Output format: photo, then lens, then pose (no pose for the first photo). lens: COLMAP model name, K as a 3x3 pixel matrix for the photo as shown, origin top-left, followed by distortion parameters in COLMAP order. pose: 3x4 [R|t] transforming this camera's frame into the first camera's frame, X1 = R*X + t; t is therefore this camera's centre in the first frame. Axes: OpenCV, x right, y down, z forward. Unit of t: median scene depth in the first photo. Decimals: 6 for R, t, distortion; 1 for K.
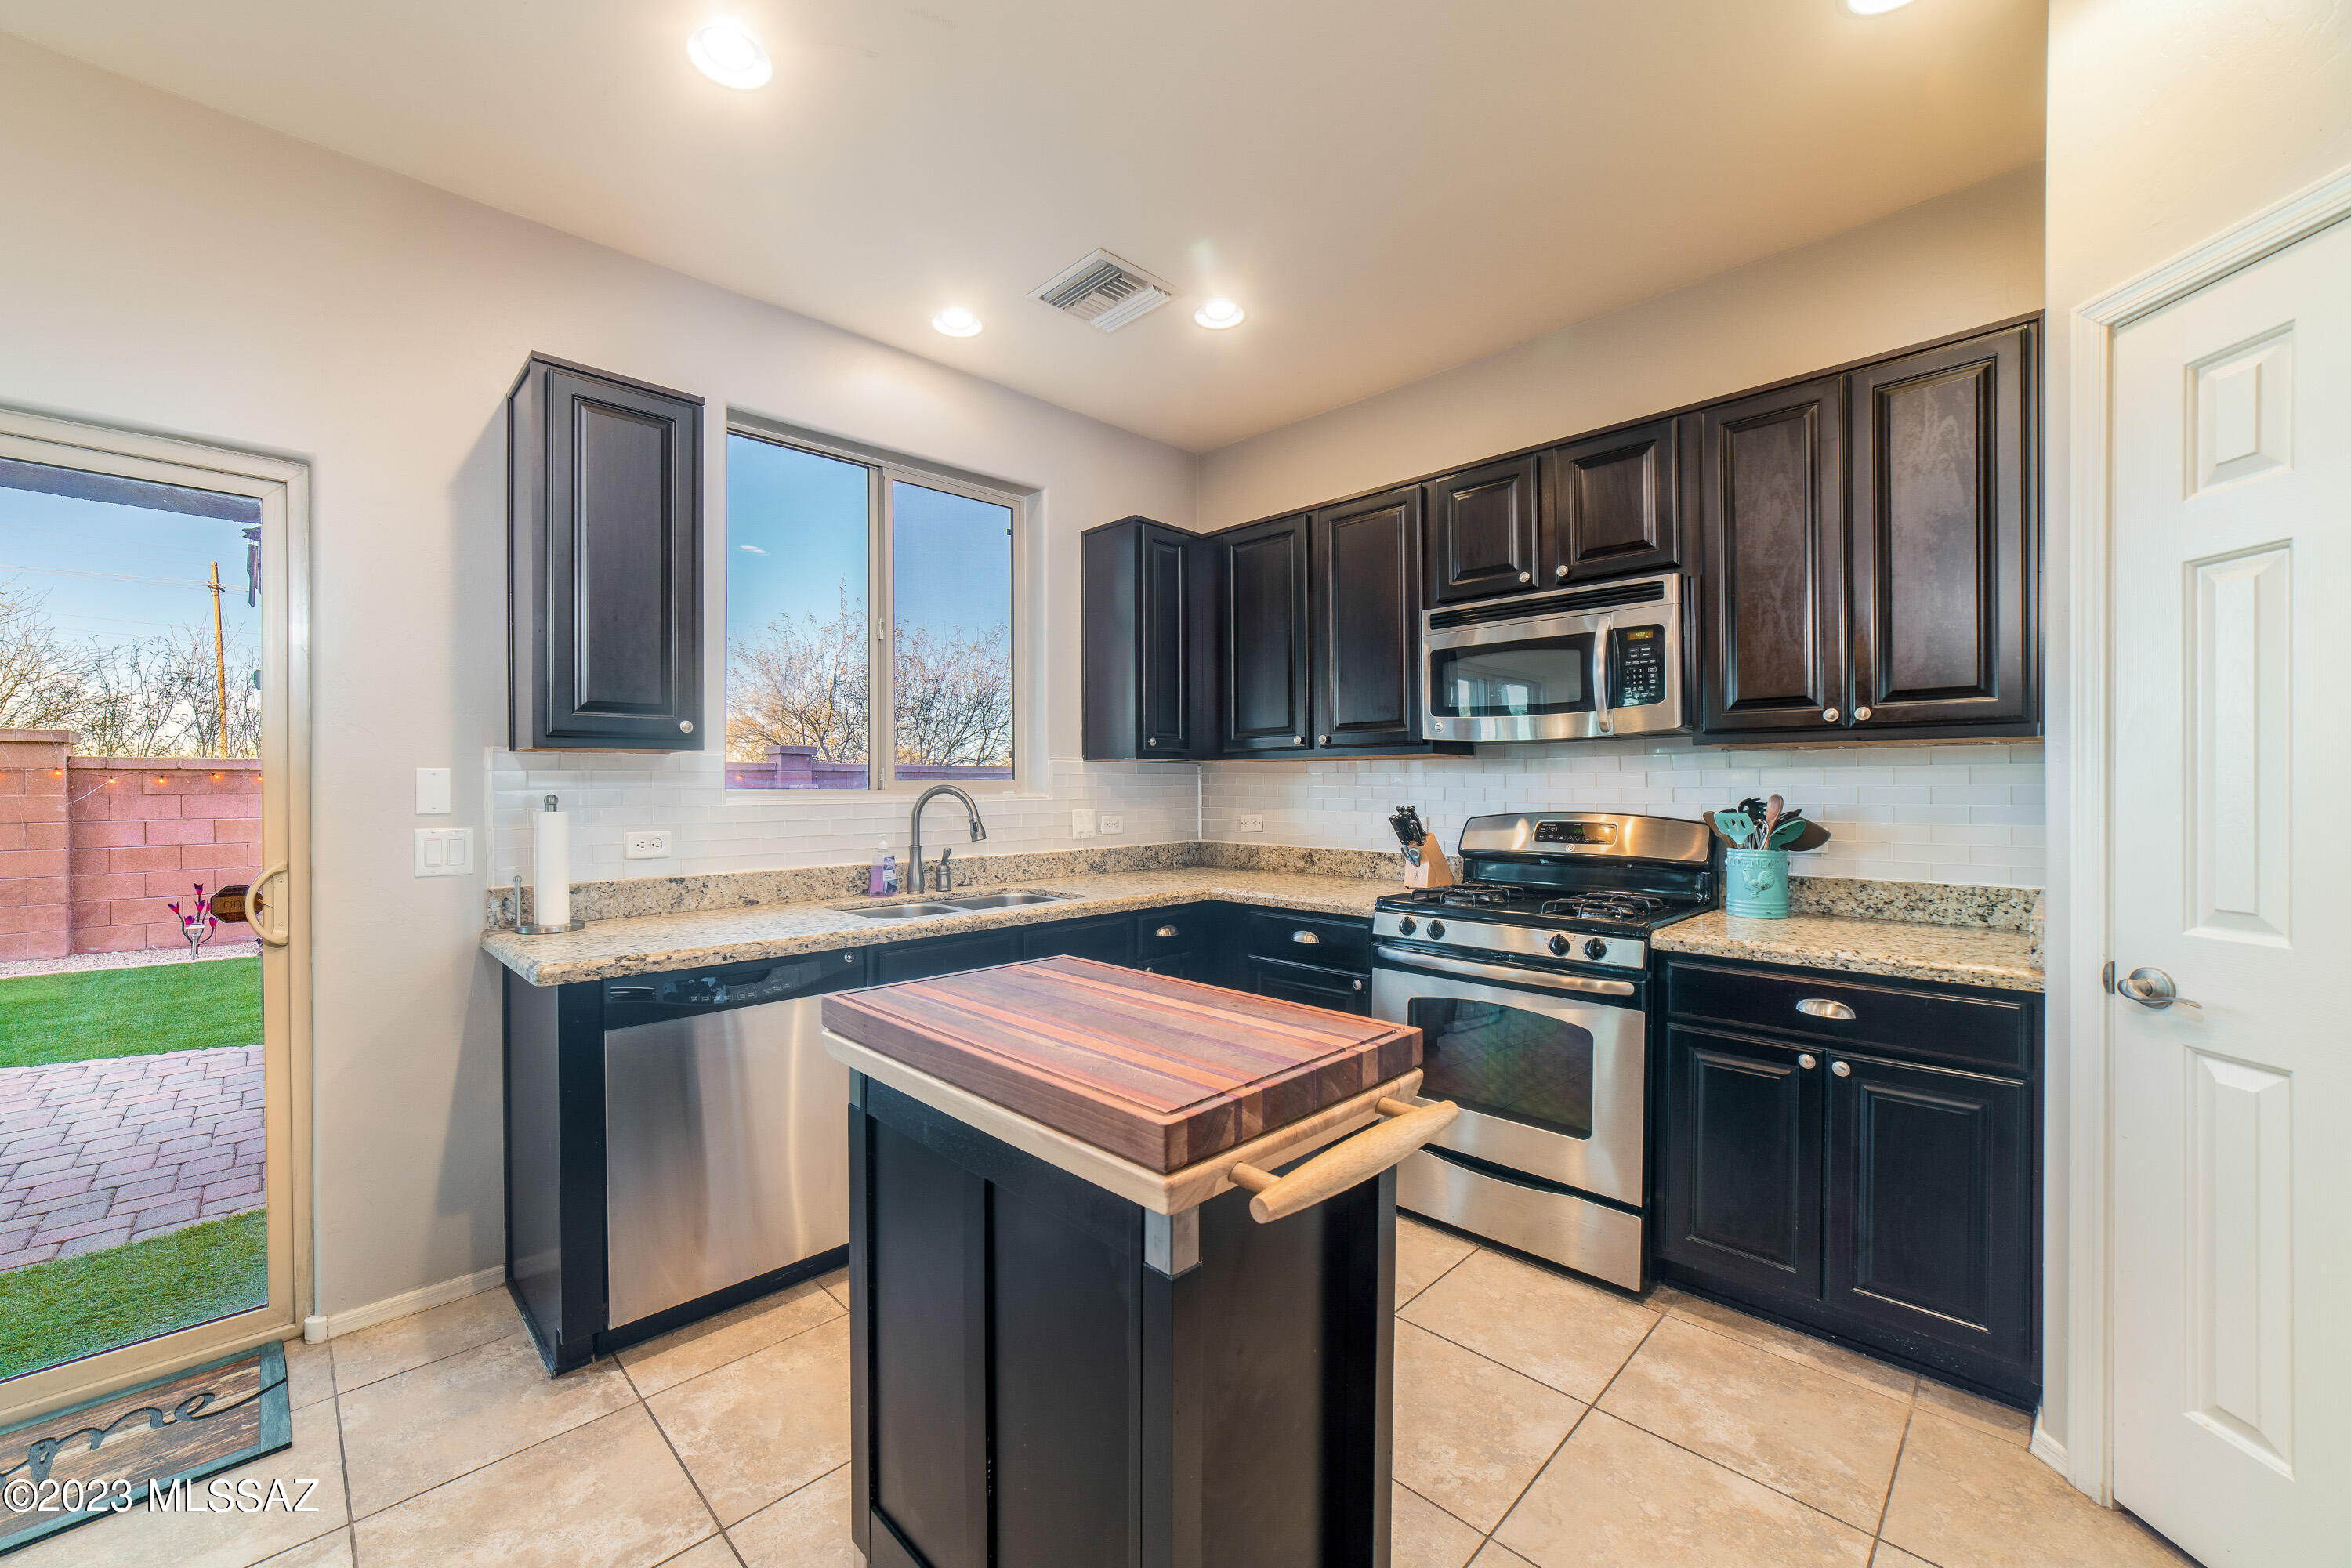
lens RADIAL K [[922.5, 0, 1143.7], [0, 922.5, 780.9], [0, 0, 1]] dist [-0.026081, 0.008732]
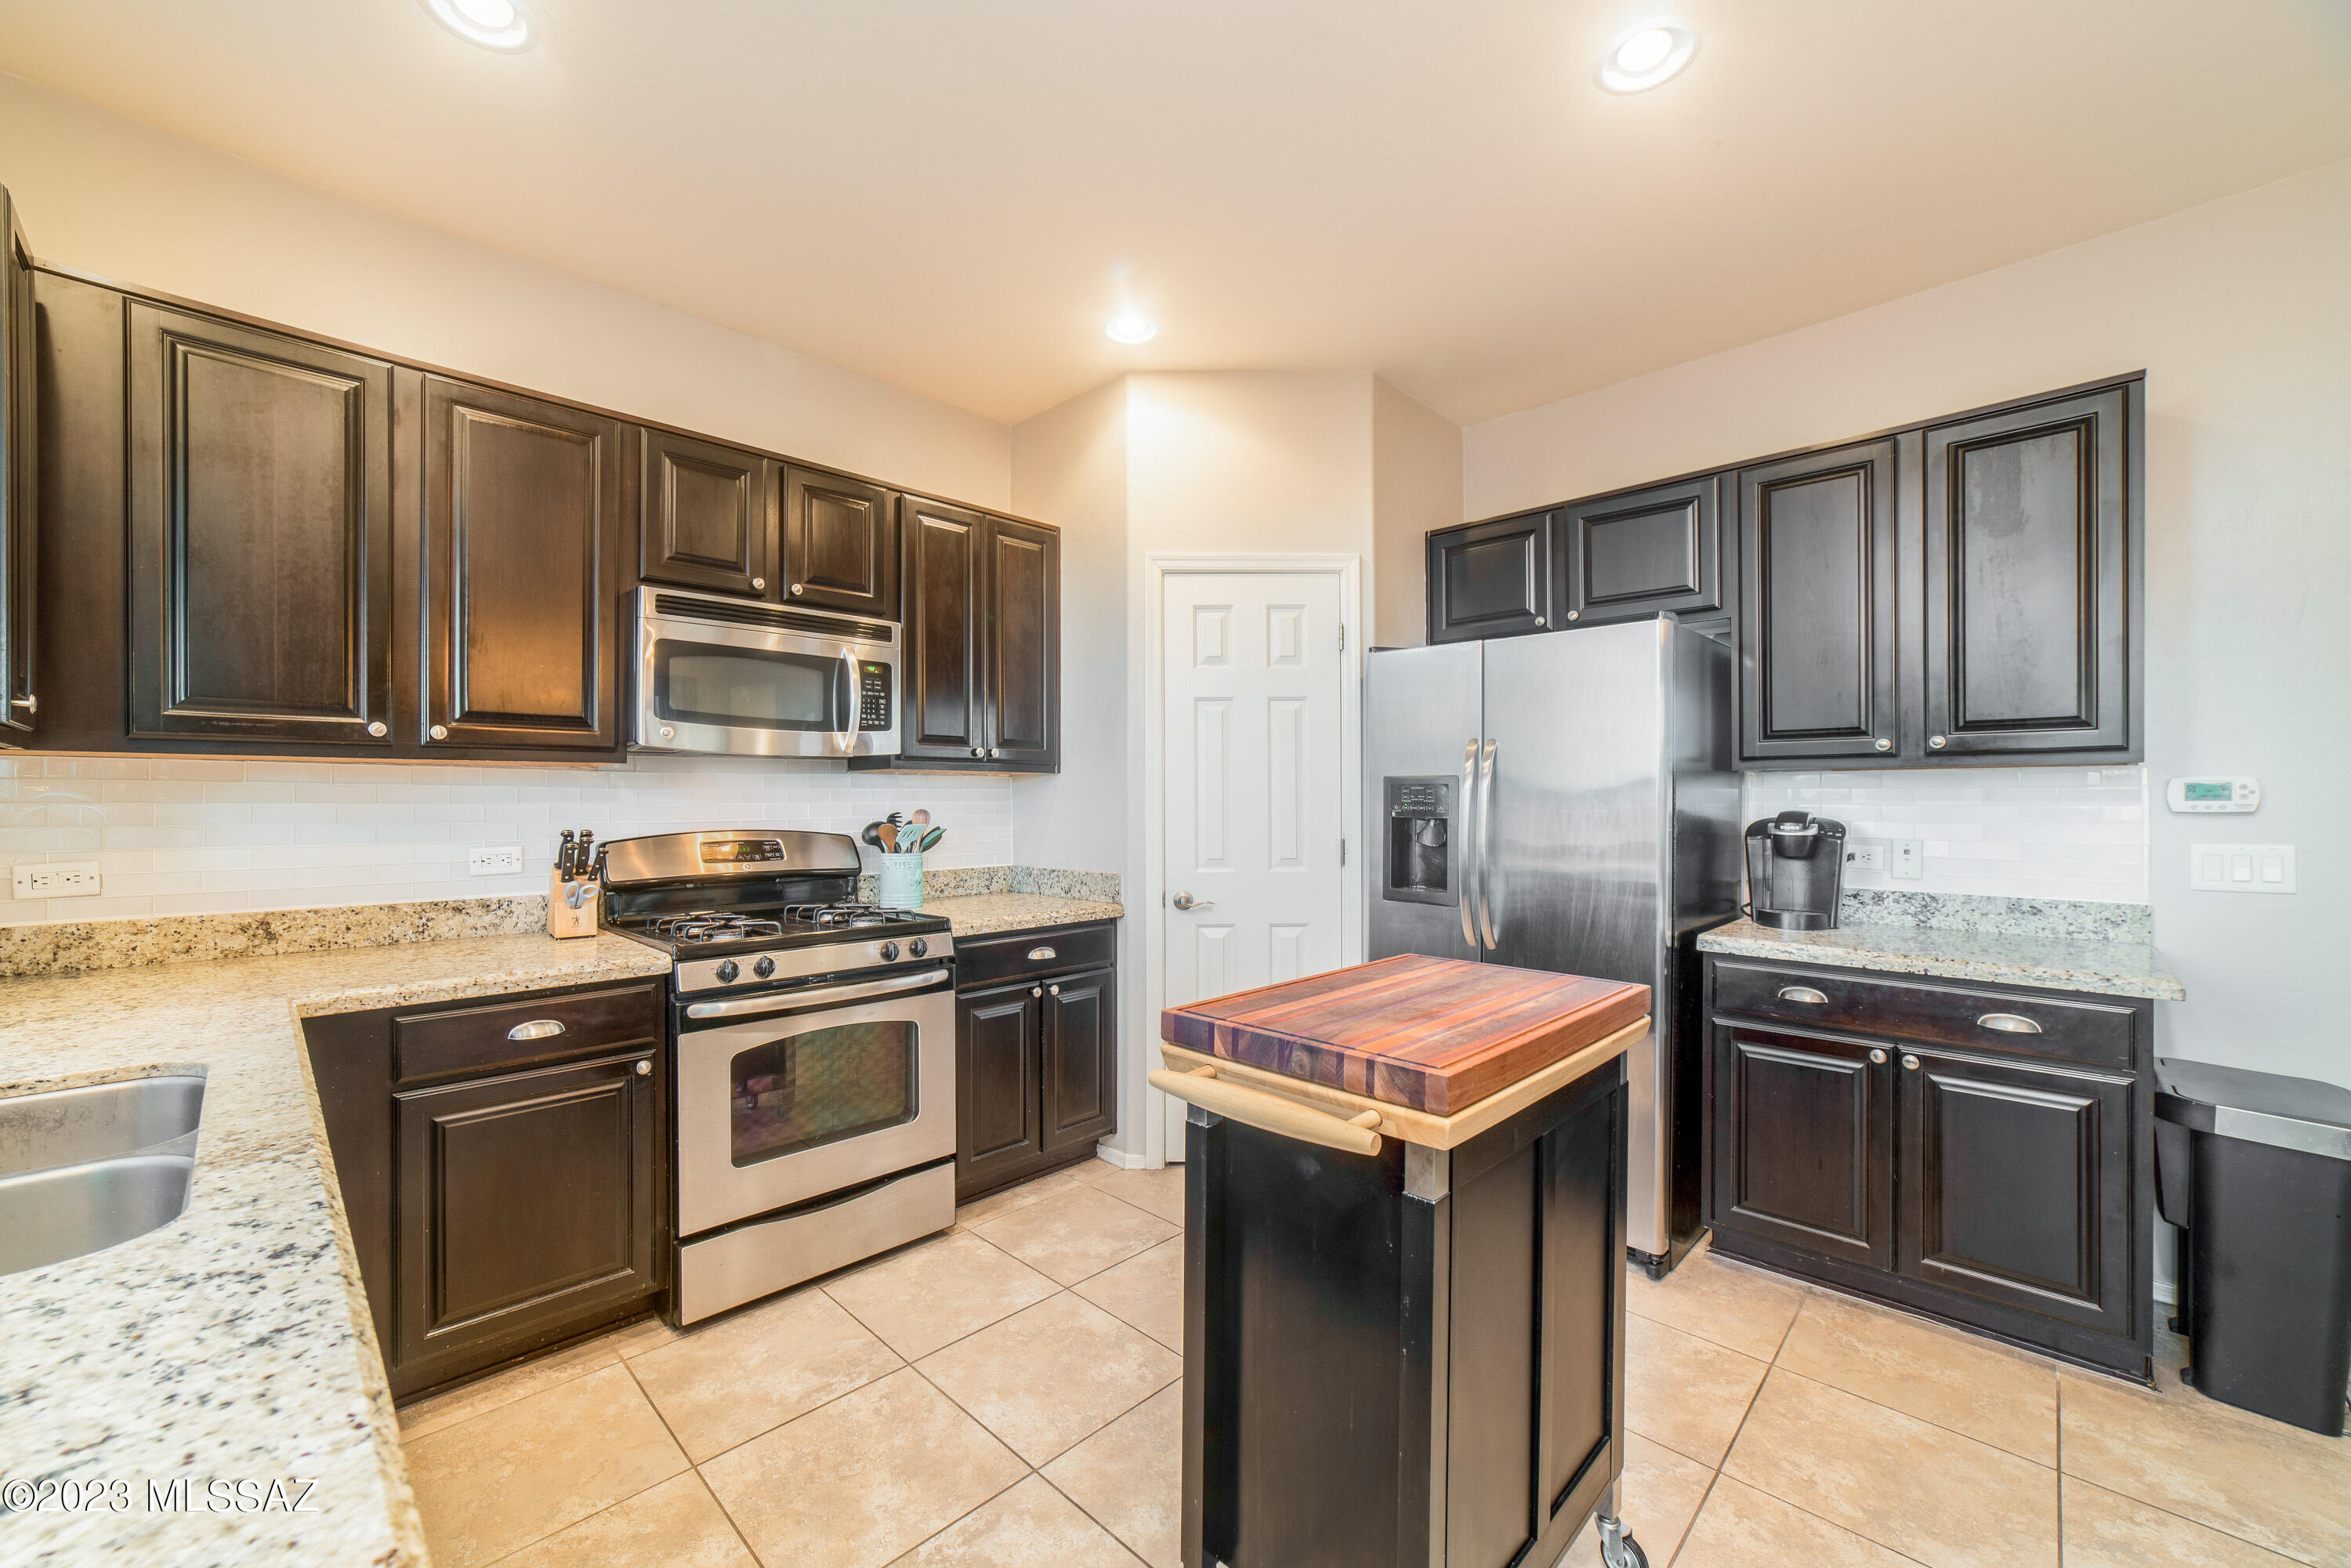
lens RADIAL K [[920.1, 0, 1150.6], [0, 920.1, 795.6], [0, 0, 1]] dist [-0.033967, 0.008755]
pose [[-0.014546, 0.006969, 0.999870, -0.534922], [-0.001809, 0.999974, -0.006997, 0.003344], [-0.999893, -0.001910, -0.014533, 0.609515]]
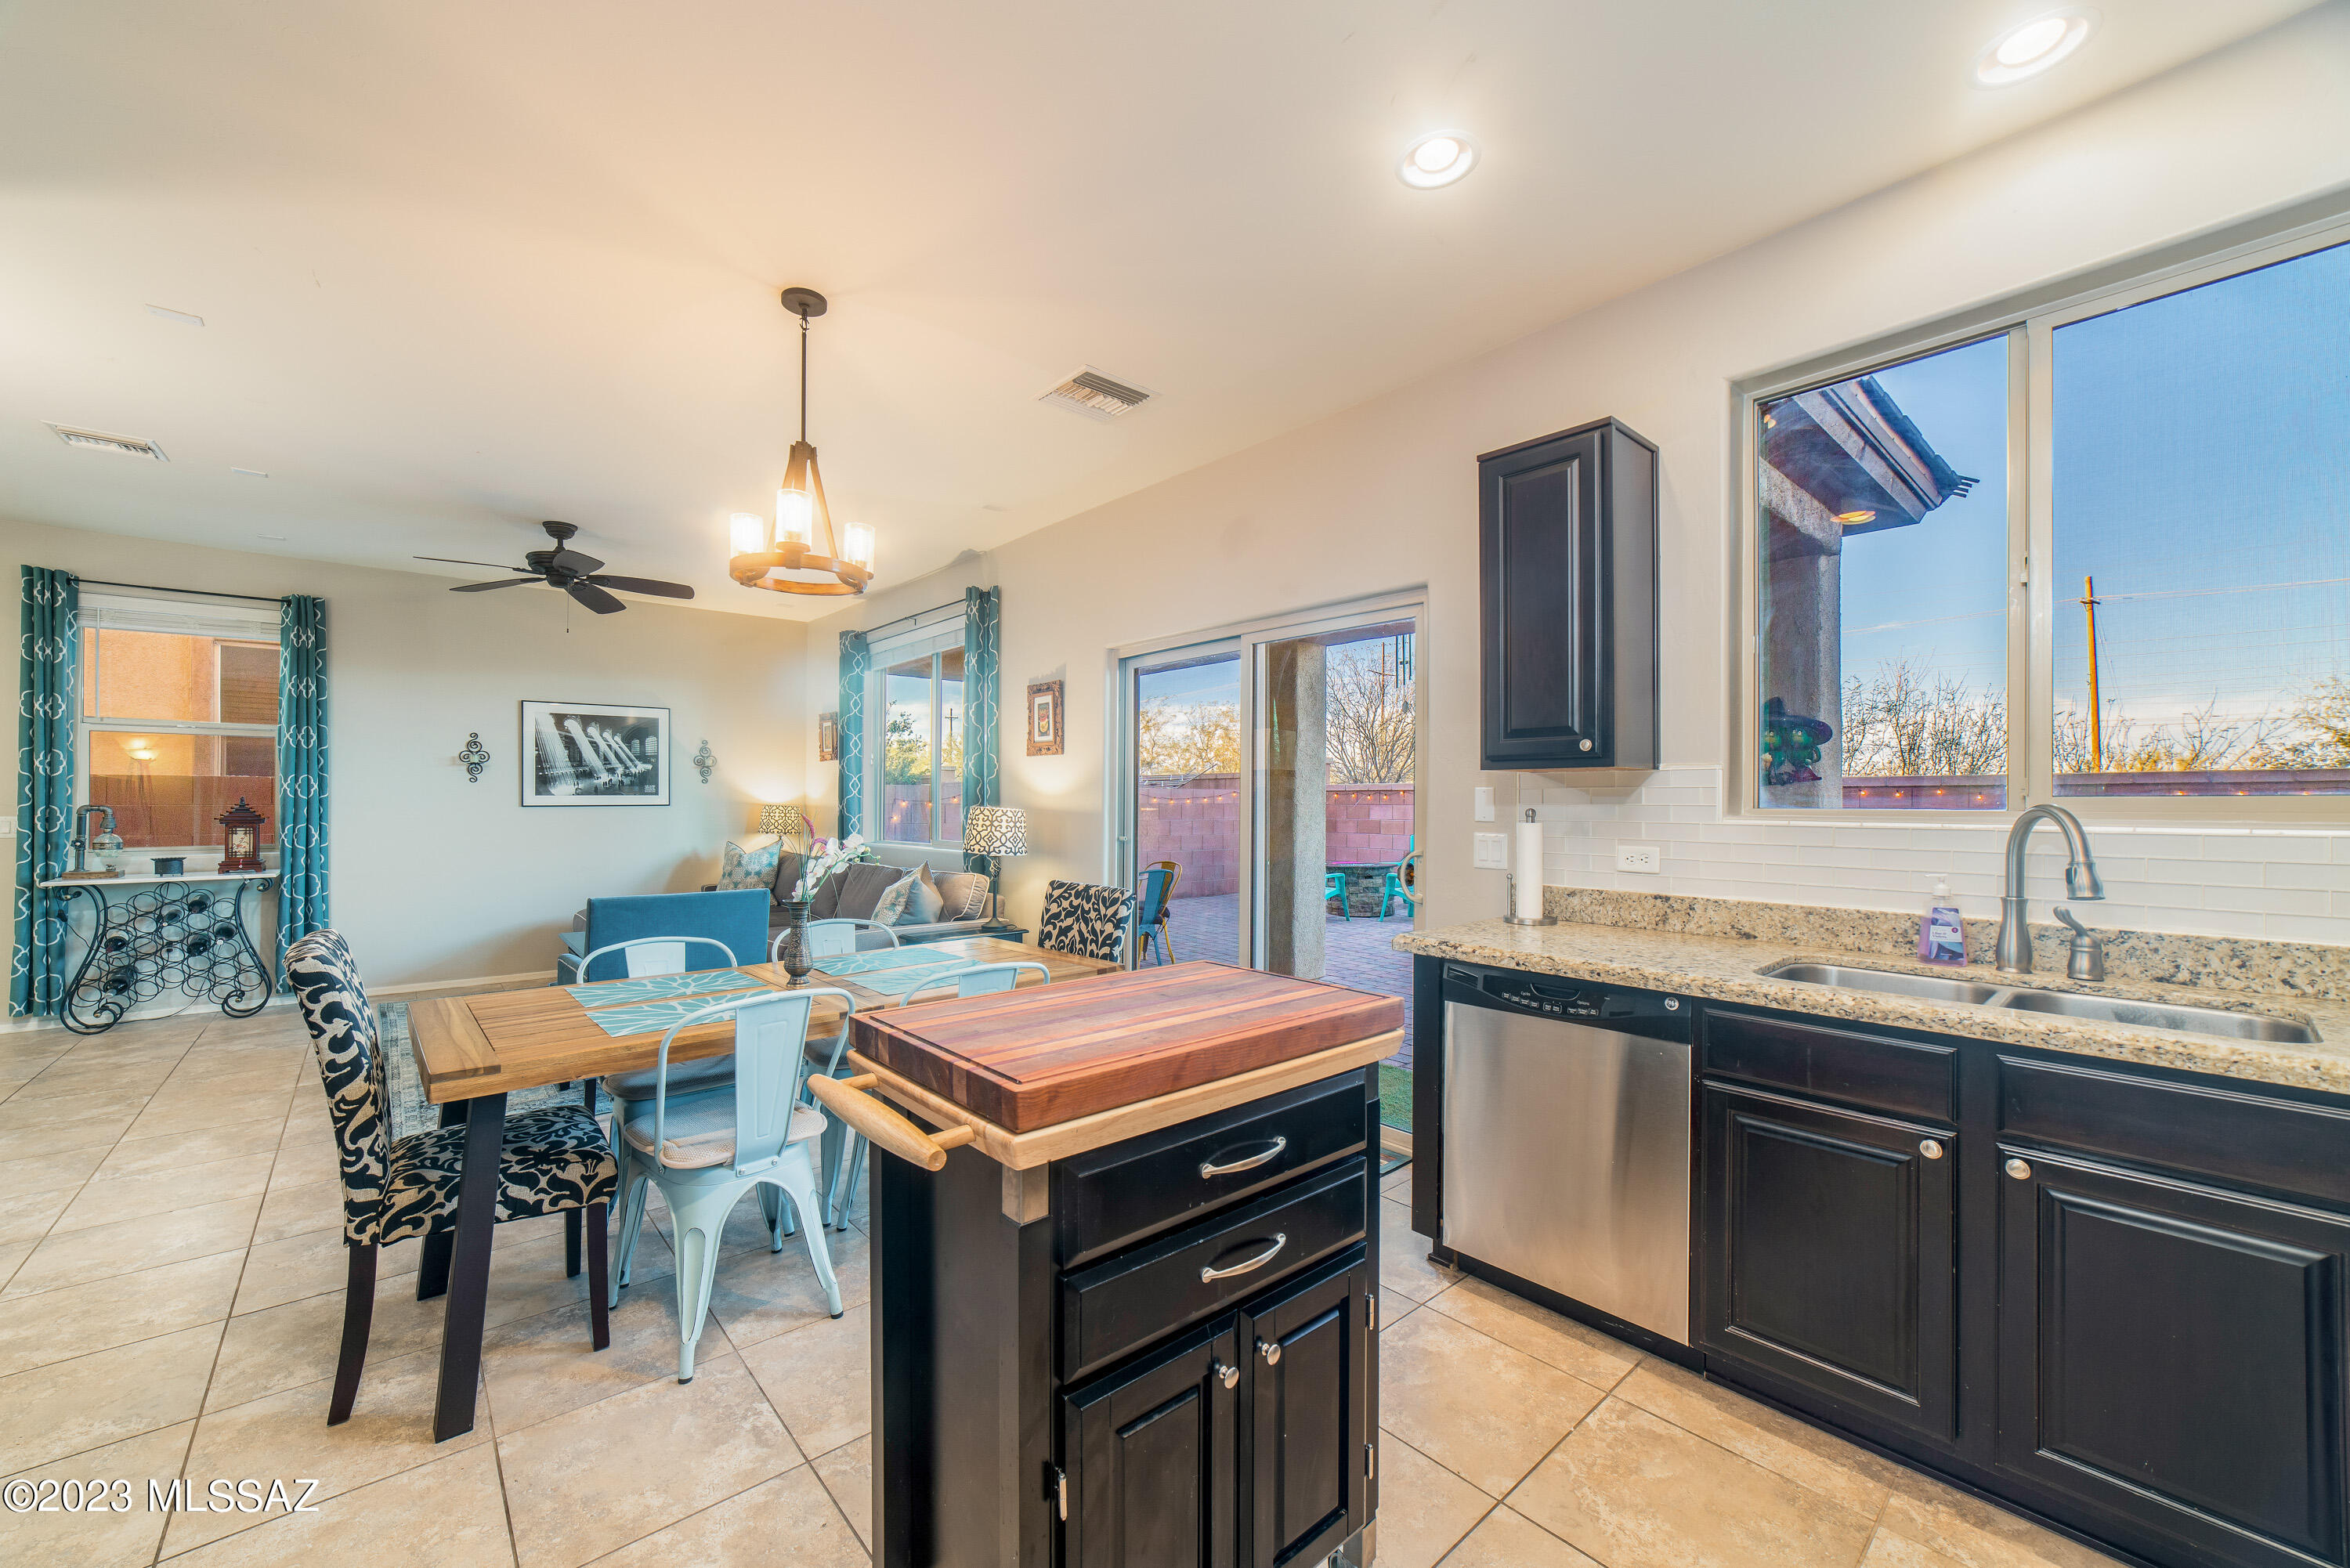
lens RADIAL K [[912.4, 0, 1156.3], [0, 912.4, 790.6], [0, 0, 1]] dist [-0.025593, 0.007843]
pose [[-0.057946, -0.006538, -0.998298, 0.470124], [0.000295, 0.999978, -0.006566, -0.001143], [0.998320, -0.000675, -0.057943, 0.487032]]
